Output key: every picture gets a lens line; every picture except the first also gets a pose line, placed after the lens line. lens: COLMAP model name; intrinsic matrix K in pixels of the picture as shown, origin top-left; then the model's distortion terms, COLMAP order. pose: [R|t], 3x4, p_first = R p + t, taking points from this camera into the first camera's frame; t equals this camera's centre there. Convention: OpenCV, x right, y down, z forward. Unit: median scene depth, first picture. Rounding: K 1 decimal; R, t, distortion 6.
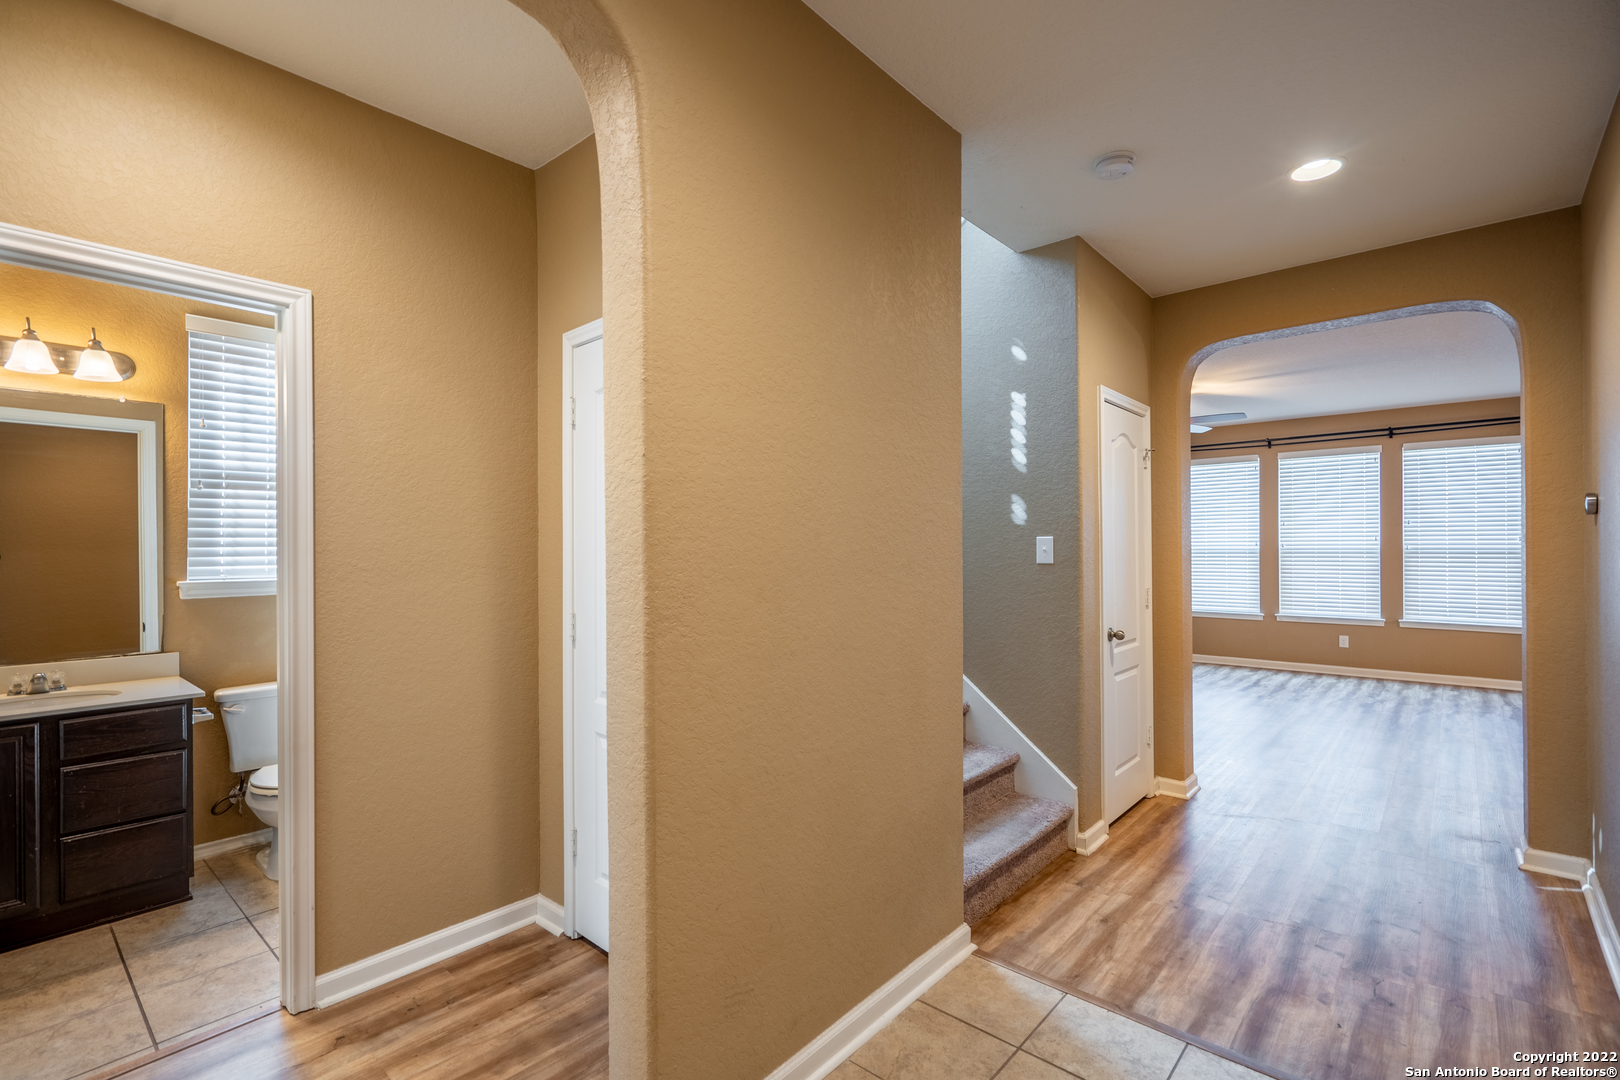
lens RADIAL K [[742.4, 0, 817.7], [0, 742.4, 555.3], [0, 0, 1]] dist [0.003827, 0.000044]
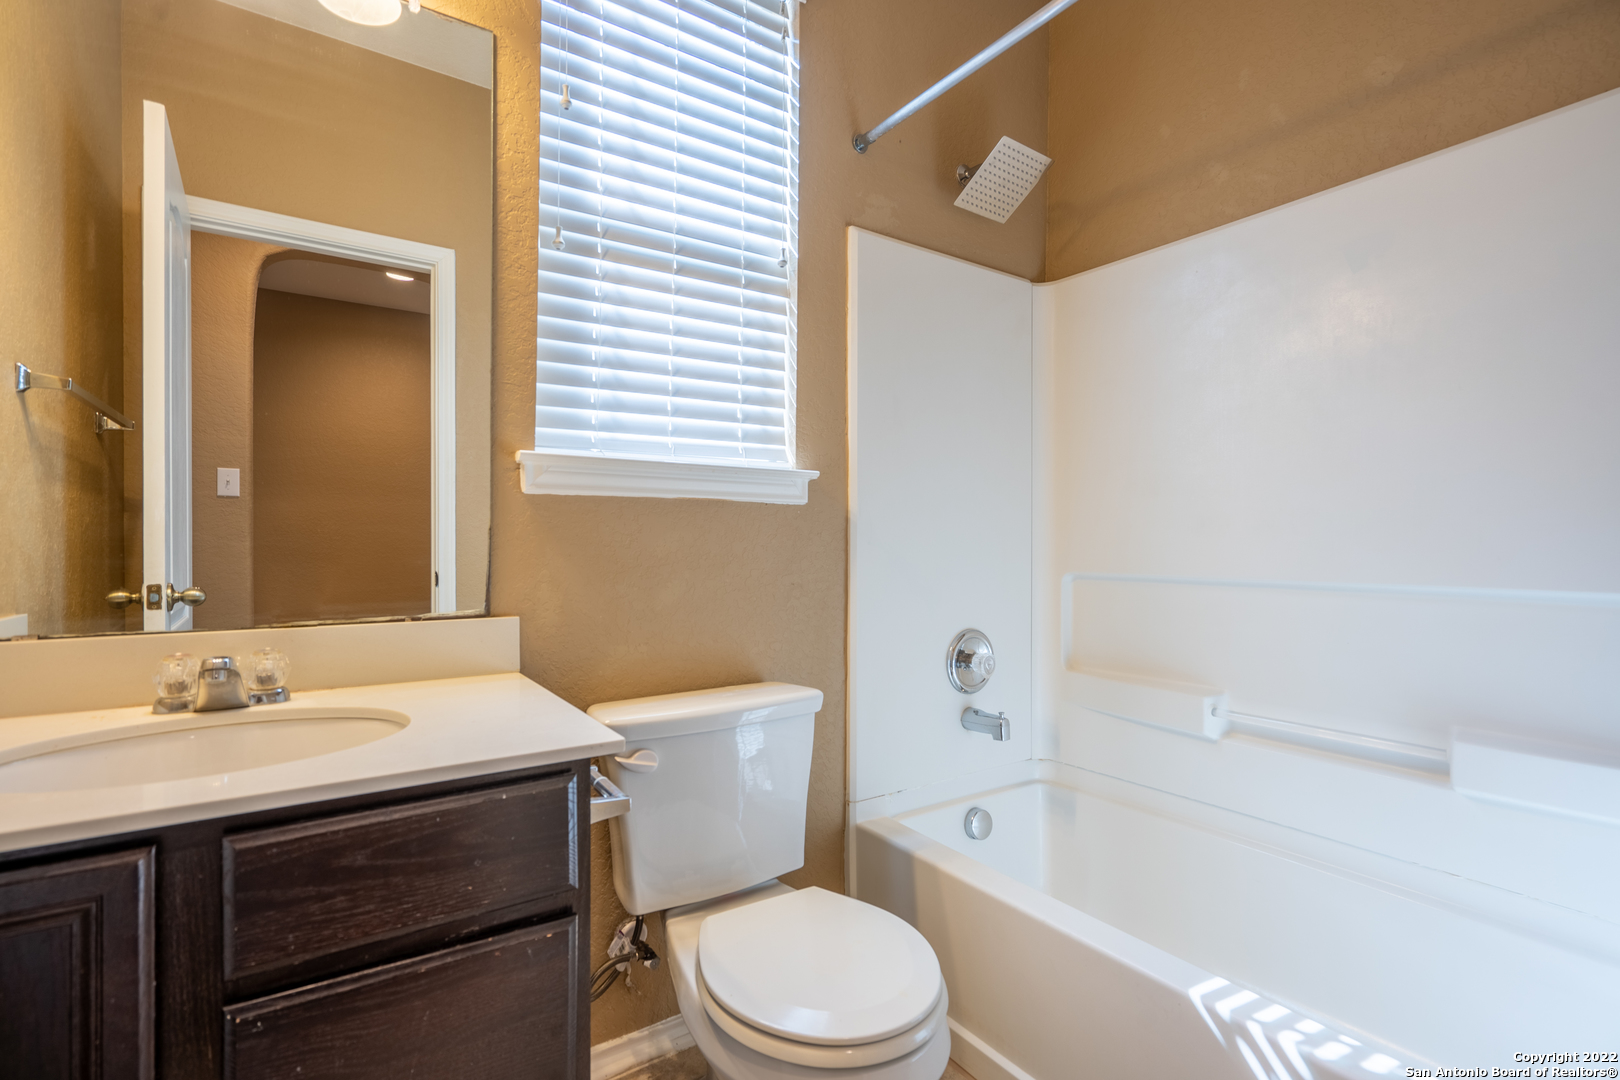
lens RADIAL K [[742.4, 0, 815.6], [0, 742.4, 550.1], [0, 0, 1]] dist [0.003827, 0.000044]
pose [[0.969534, 0.010145, -0.244747, -0.650035], [-0.009992, 0.999948, 0.001868, 0.099032], [0.244753, 0.000634, 0.969585, 0.693073]]
